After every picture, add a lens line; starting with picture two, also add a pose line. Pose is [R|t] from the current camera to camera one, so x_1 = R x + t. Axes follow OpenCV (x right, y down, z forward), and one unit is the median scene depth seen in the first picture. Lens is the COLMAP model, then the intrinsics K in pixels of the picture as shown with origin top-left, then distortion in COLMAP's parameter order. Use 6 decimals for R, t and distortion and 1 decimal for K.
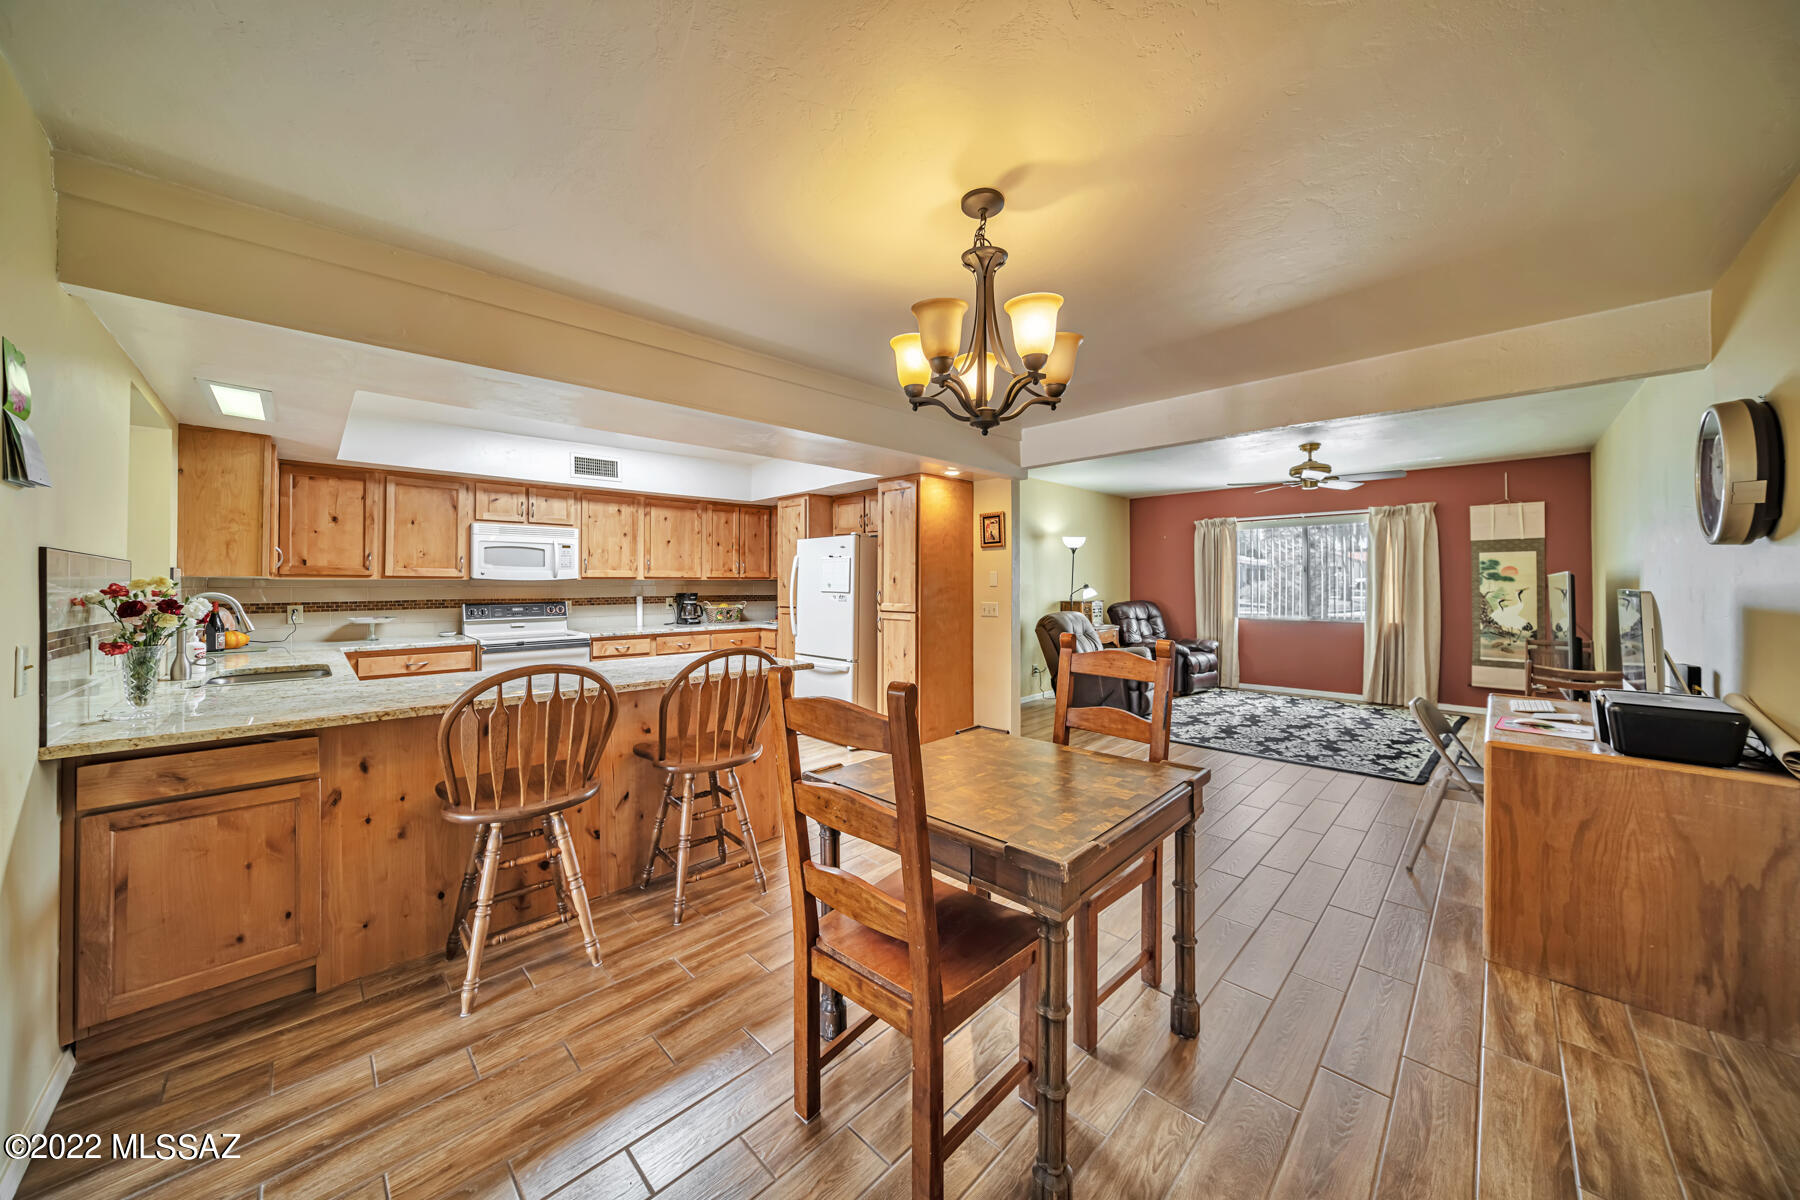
lens RADIAL K [[618.6, 0, 904.1], [0, 618.6, 587.3], [0, 0, 1]] dist [-0.000773, -0.000064]
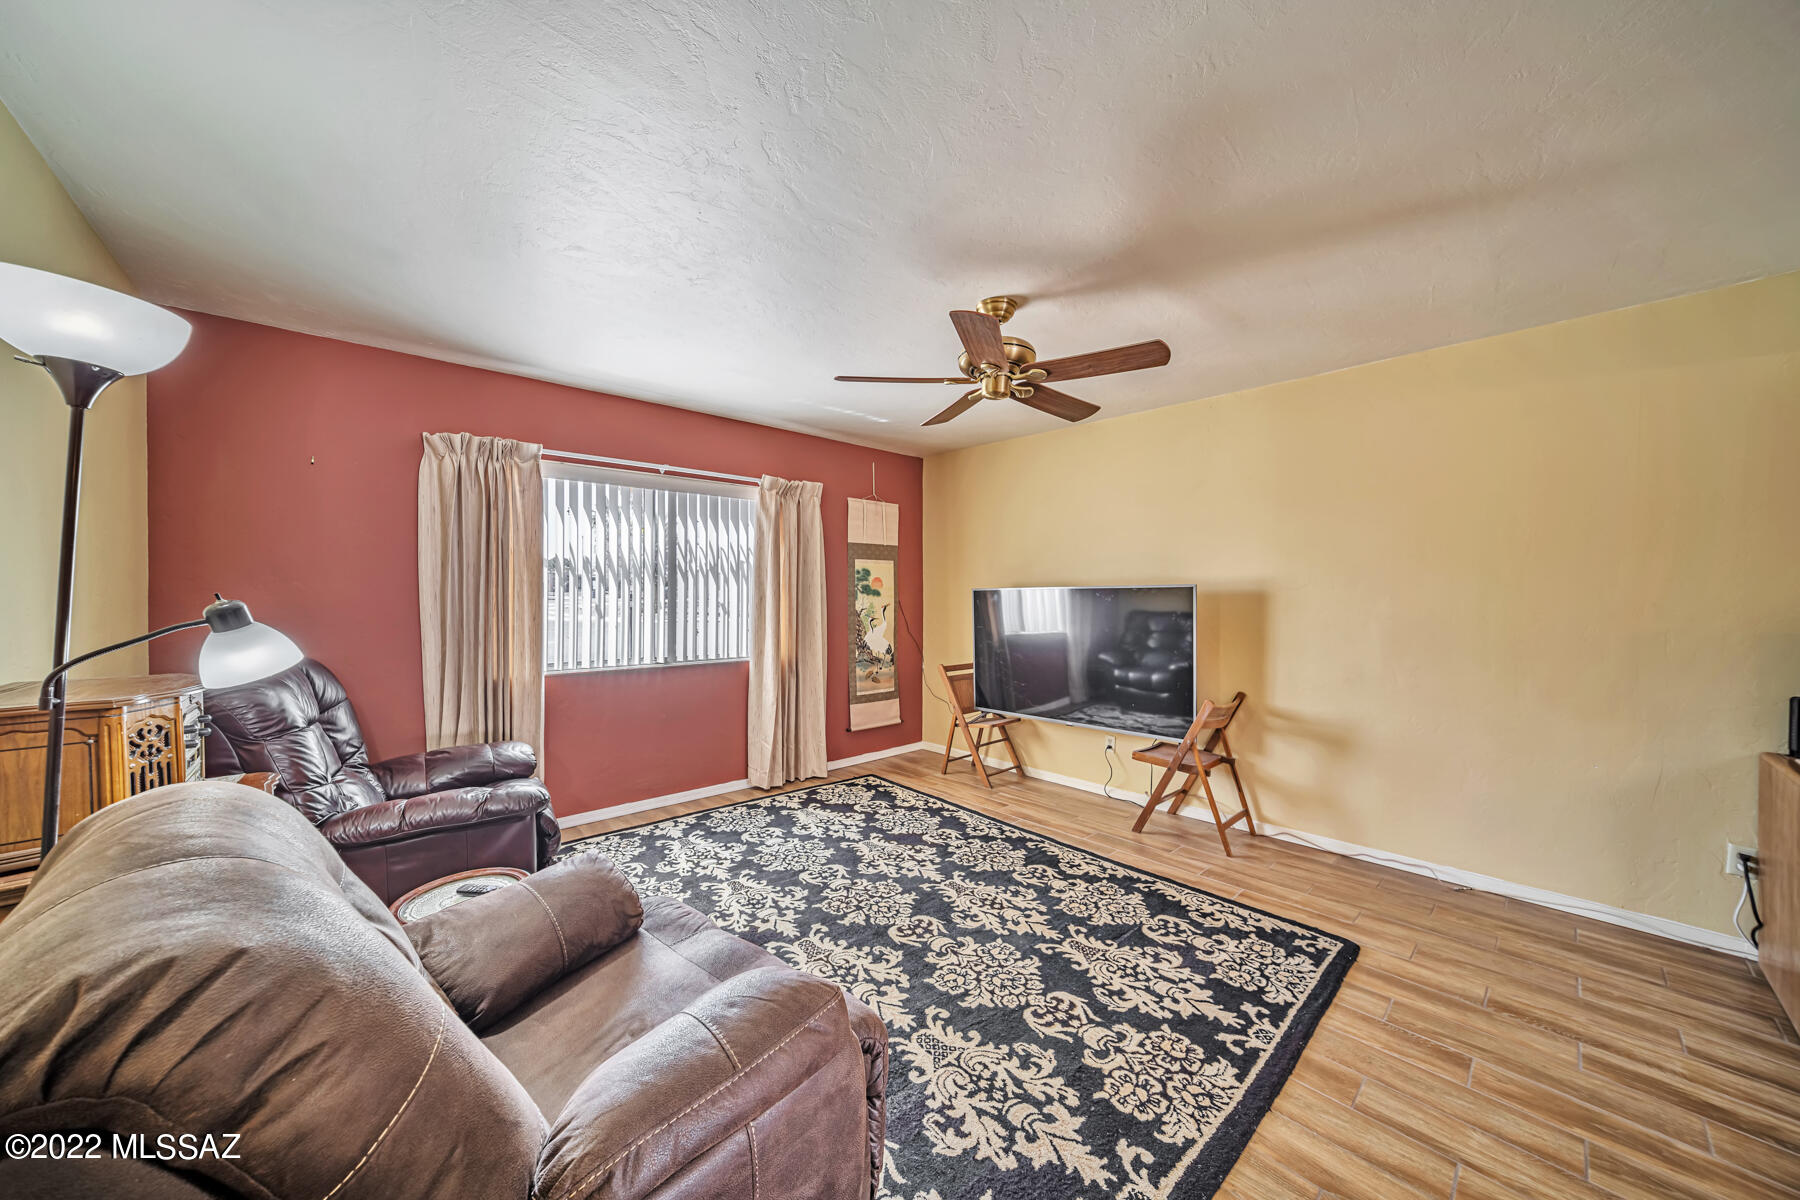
lens RADIAL K [[638.7, 0, 900.0], [0, 638.7, 600.0], [0, 0, 1]] dist [-0.000312, -0.000013]
pose [[0.051448, -0.001772, 0.998674, 0.128671], [0.005075, 0.999986, 0.001513, -0.005107], [-0.998663, 0.004990, 0.051456, 0.906686]]
